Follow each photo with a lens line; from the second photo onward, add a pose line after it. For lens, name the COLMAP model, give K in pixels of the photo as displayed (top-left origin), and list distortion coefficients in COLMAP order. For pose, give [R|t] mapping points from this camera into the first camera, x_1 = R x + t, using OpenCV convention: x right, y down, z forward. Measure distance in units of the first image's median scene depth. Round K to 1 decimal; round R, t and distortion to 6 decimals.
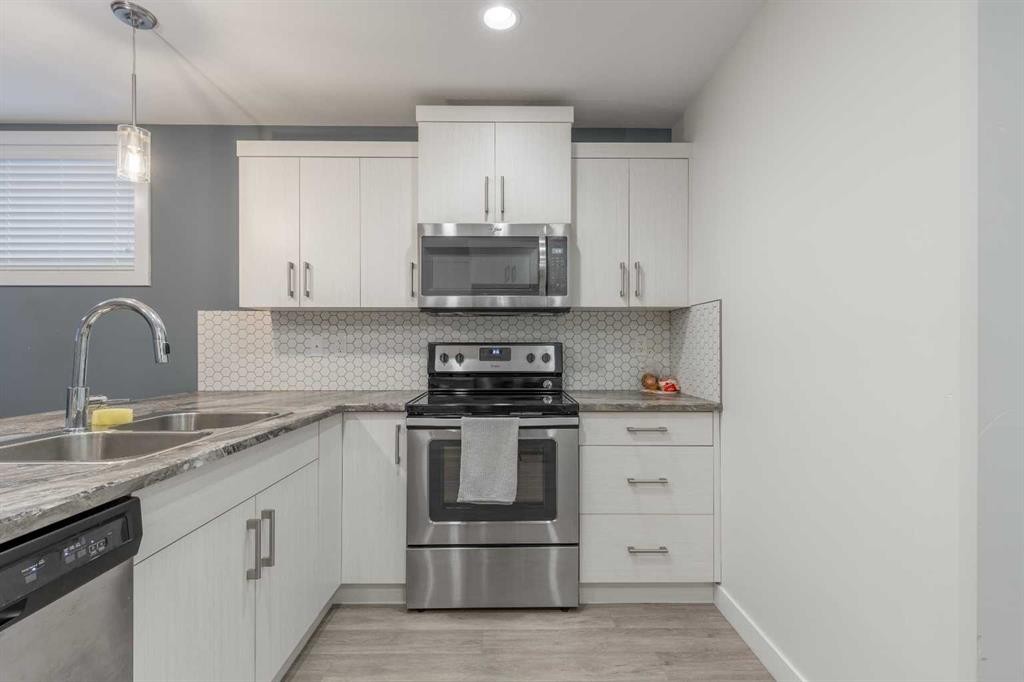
lens RADIAL K [[465.7, 0, 510.7], [0, 465.7, 343.1], [0, 0, 1]] dist [0.003778, -0.000551]
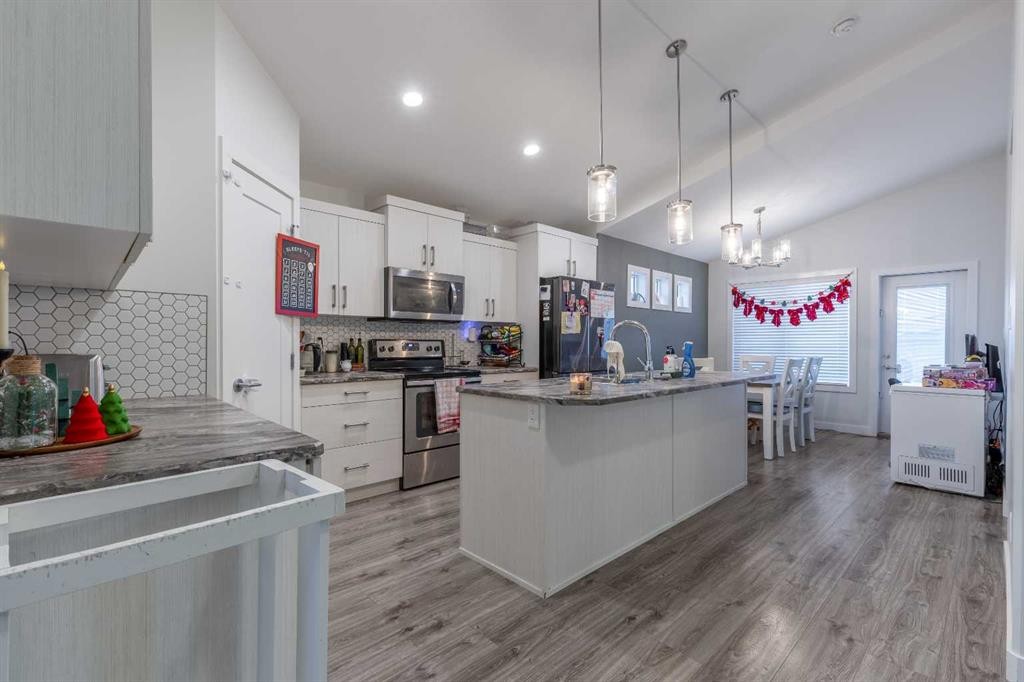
lens RADIAL K [[465.7, 0, 511.5], [0, 465.7, 343.3], [0, 0, 1]] dist [0.003778, -0.000551]
pose [[0.743451, 0.004375, 0.668776, -0.963913], [-0.008776, 0.999956, 0.003214, 0.004004], [-0.668733, -0.008258, 0.743457, -0.510501]]
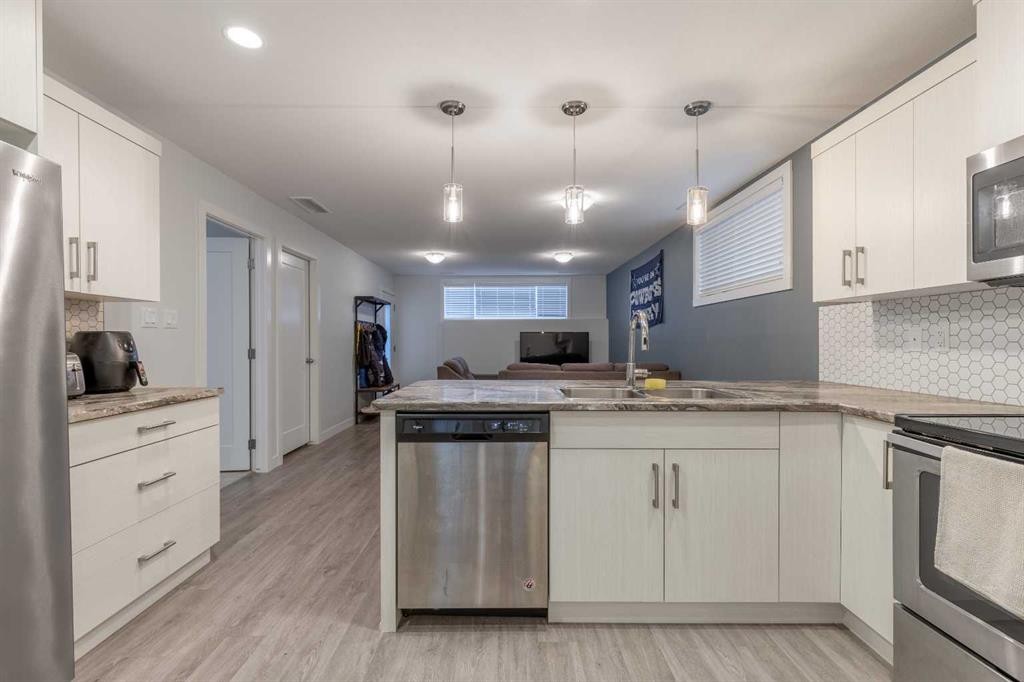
lens RADIAL K [[465.7, 0, 511.6], [0, 465.7, 341.4], [0, 0, 1]] dist [0.003778, -0.000551]
pose [[-0.001177, 0.001206, -0.999999, 0.478115], [0.008821, 0.999960, 0.001196, 0.003779], [0.999960, -0.008820, -0.001187, 0.329441]]
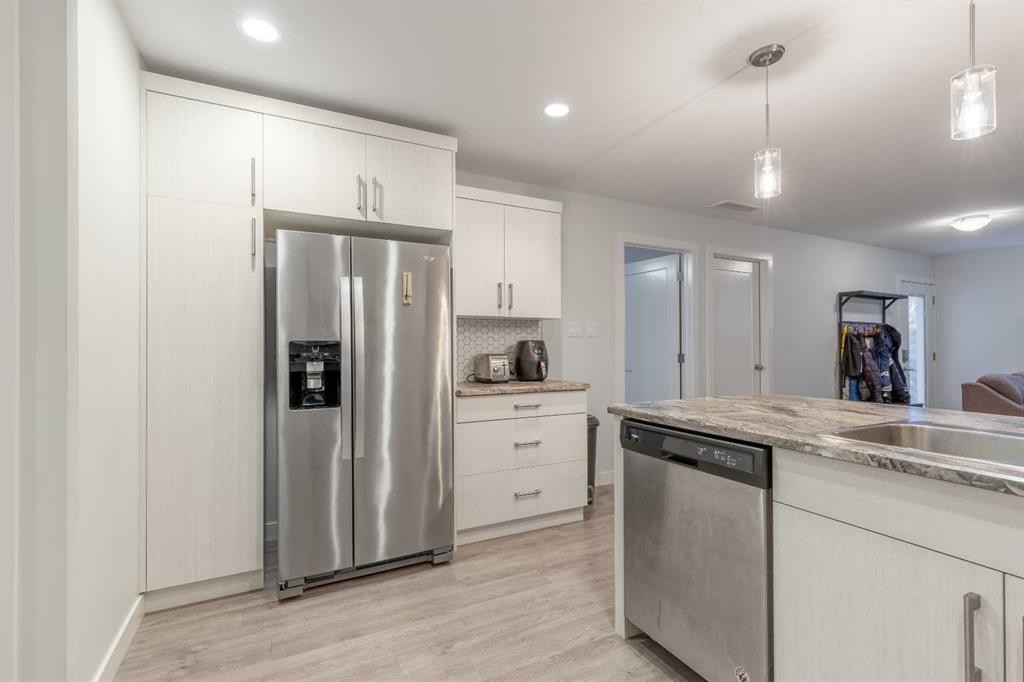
lens RADIAL K [[465.7, 0, 512.3], [0, 465.7, 342.8], [0, 0, 1]] dist [0.003778, -0.000551]
pose [[-0.898623, -0.001504, -0.438719, 0.202980], [0.006914, 0.999821, -0.017589, 0.008821], [0.438667, -0.018839, -0.898452, 0.759623]]
